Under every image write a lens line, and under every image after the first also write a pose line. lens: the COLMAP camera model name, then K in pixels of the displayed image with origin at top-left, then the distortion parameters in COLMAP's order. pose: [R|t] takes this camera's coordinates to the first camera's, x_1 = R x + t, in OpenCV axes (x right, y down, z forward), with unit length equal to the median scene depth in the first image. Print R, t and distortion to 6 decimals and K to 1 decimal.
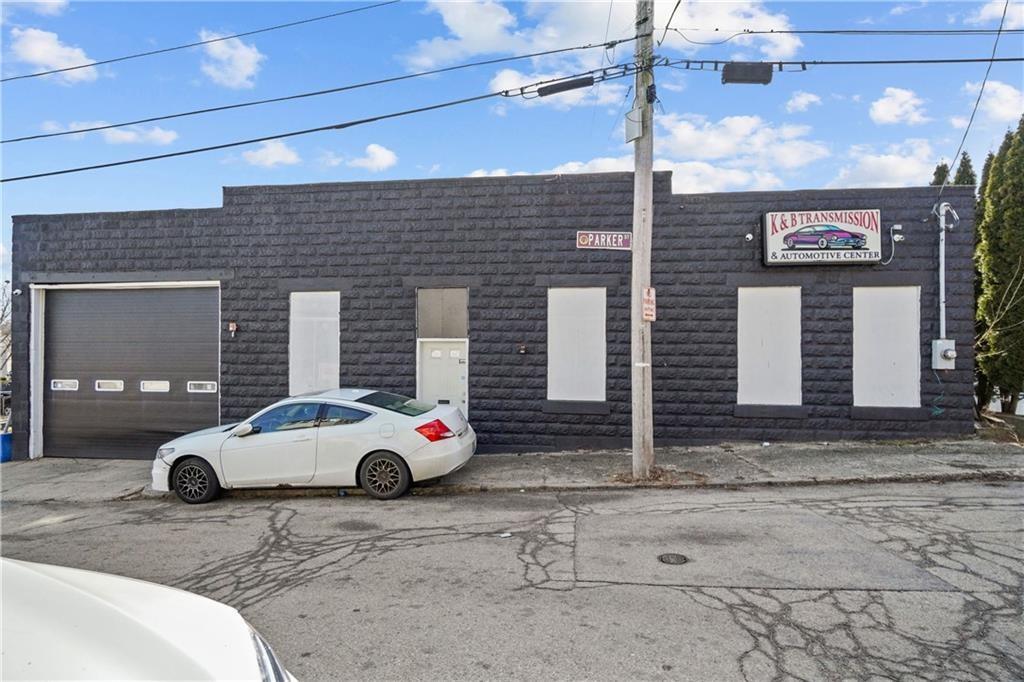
lens RADIAL K [[492.1, 0, 512.4], [0, 492.1, 343.3], [0, 0, 1]] dist [-0.006440, 0.000786]
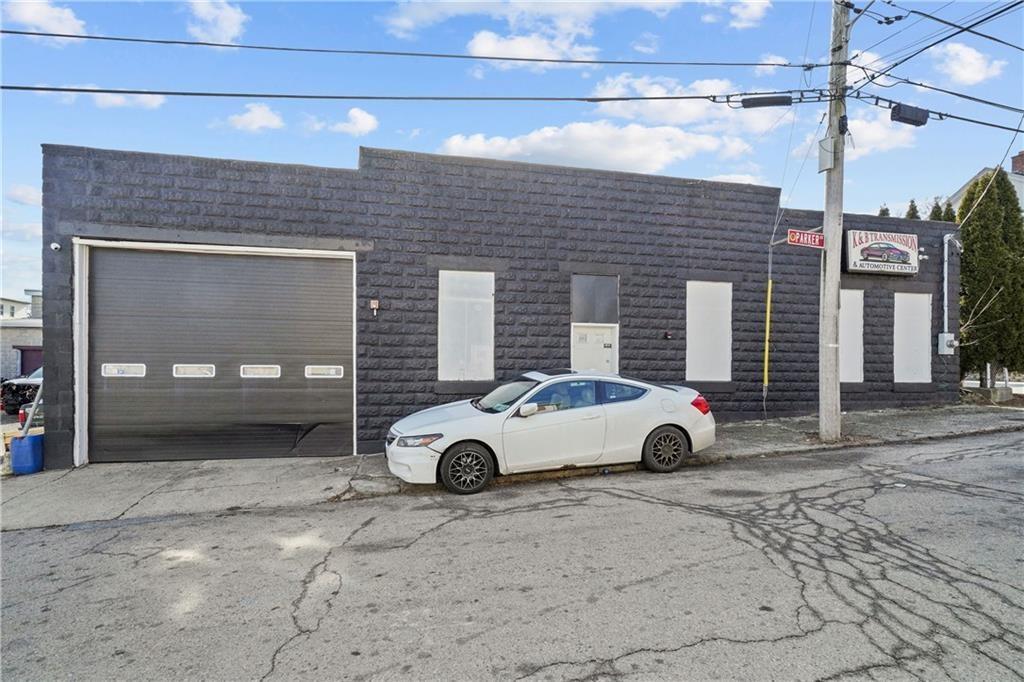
lens RADIAL K [[449.1, 0, 512.9], [0, 449.1, 349.5], [0, 0, 1]] dist [-0.002401, 0.000300]
pose [[0.953780, 0.011126, 0.300299, -0.616921], [-0.014596, 0.999850, 0.009312, 0.040915], [-0.300151, -0.013265, 0.953800, 0.147824]]
